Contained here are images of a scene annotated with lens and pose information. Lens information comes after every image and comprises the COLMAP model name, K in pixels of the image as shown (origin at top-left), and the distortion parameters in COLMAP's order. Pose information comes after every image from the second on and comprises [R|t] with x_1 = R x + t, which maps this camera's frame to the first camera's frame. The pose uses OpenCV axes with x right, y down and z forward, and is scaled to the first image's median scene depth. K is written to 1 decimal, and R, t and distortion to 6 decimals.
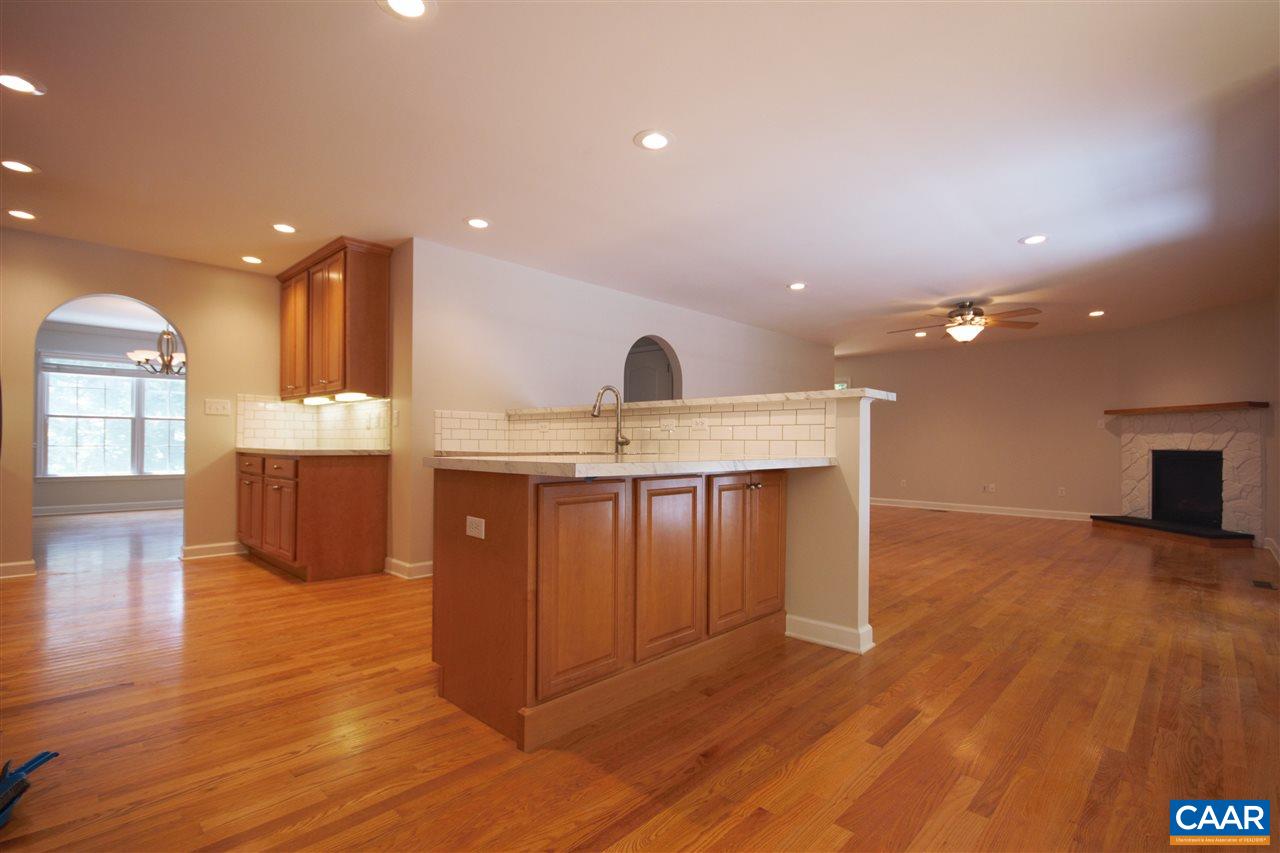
lens RADIAL K [[591.2, 0, 643.6], [0, 591.2, 441.6], [0, 0, 1]] dist [0.000072, 0.000026]
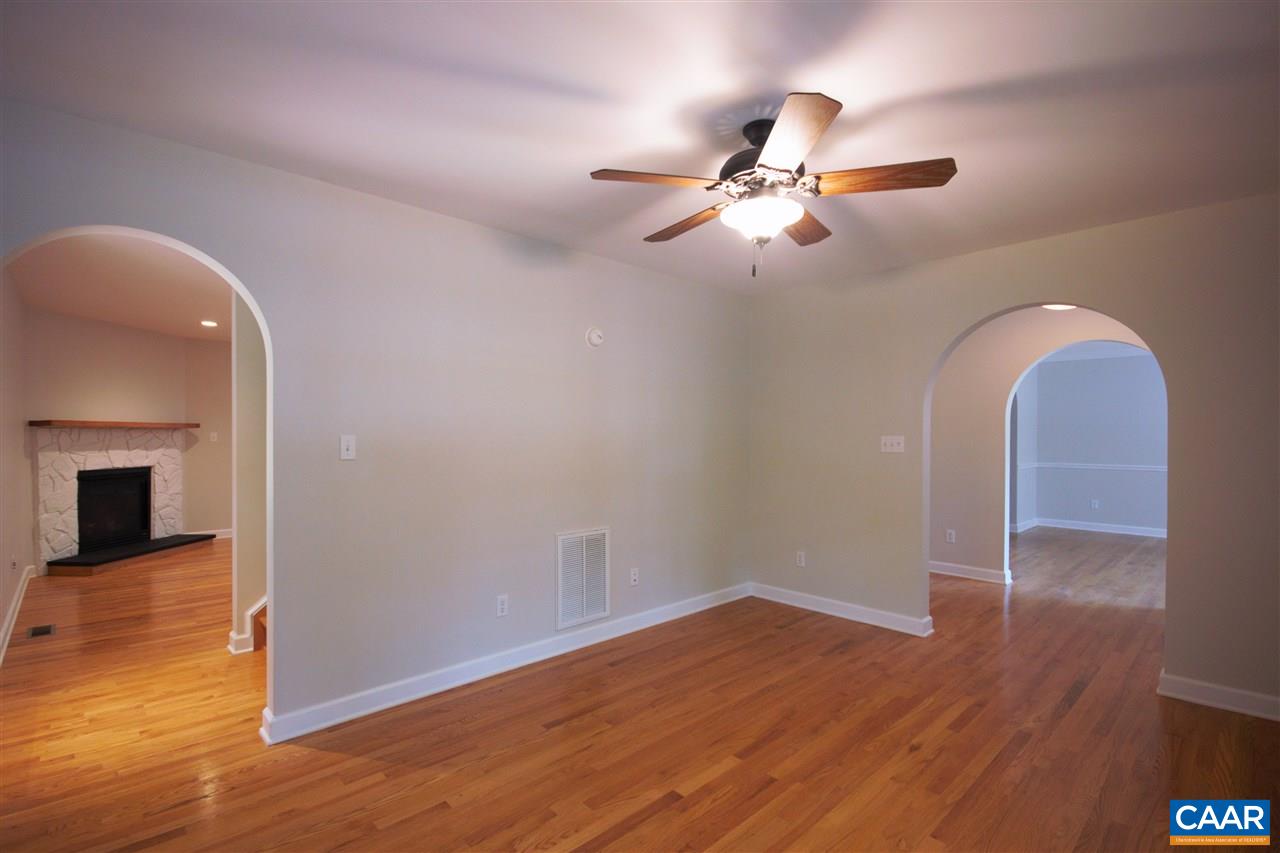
lens RADIAL K [[591.2, 0, 643.6], [0, 591.2, 441.6], [0, 0, 1]] dist [0.000072, 0.000026]
pose [[-0.998730, -0.012522, 0.048794, 0.030818], [-0.012060, 0.999880, 0.009755, -0.047849], [-0.048910, 0.009154, -0.998761, 1.906560]]
